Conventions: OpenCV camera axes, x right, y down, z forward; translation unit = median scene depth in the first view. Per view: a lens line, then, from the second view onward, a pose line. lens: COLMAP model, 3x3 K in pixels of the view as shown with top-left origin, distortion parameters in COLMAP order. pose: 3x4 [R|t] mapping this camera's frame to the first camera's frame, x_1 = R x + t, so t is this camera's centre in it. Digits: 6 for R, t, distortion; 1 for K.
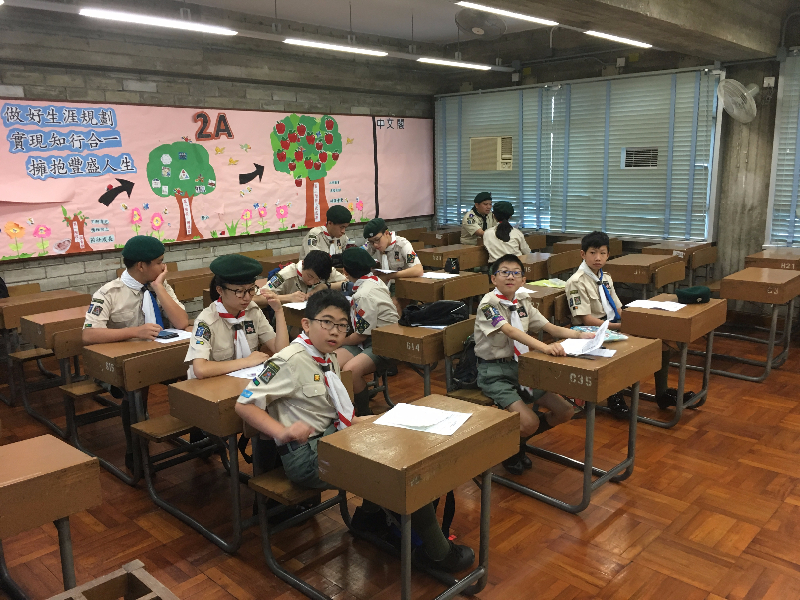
lens RADIAL K [[690.7, 0, 404.7], [0, 690.7, 294.7], [0, 0, 1]] dist [0.072187, -0.097951]
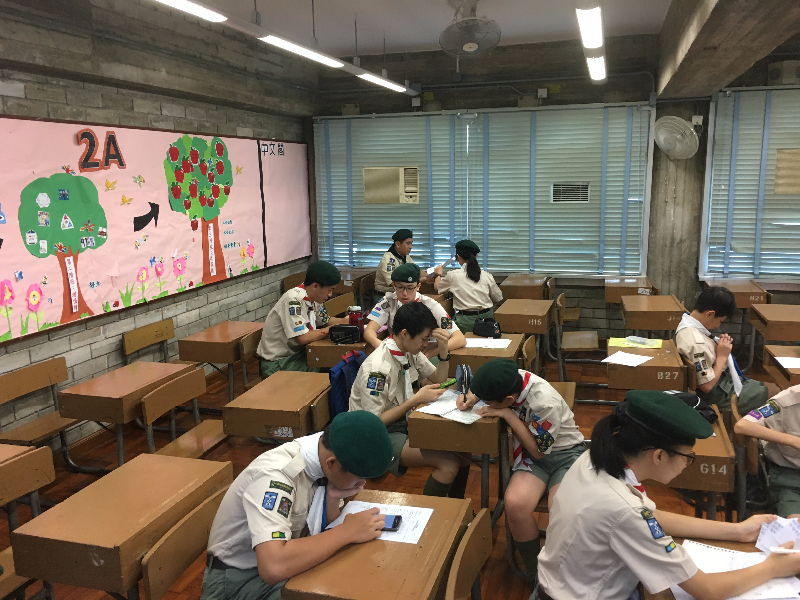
lens RADIAL K [[690.7, 0, 431.3], [0, 690.7, 291.6], [0, 0, 1]] dist [0.072187, -0.097951]
pose [[0.895125, -0.068420, 0.440533, -0.282370], [0.083653, 0.996379, -0.015227, -0.063292], [-0.437896, 0.050482, 0.897607, 0.237899]]
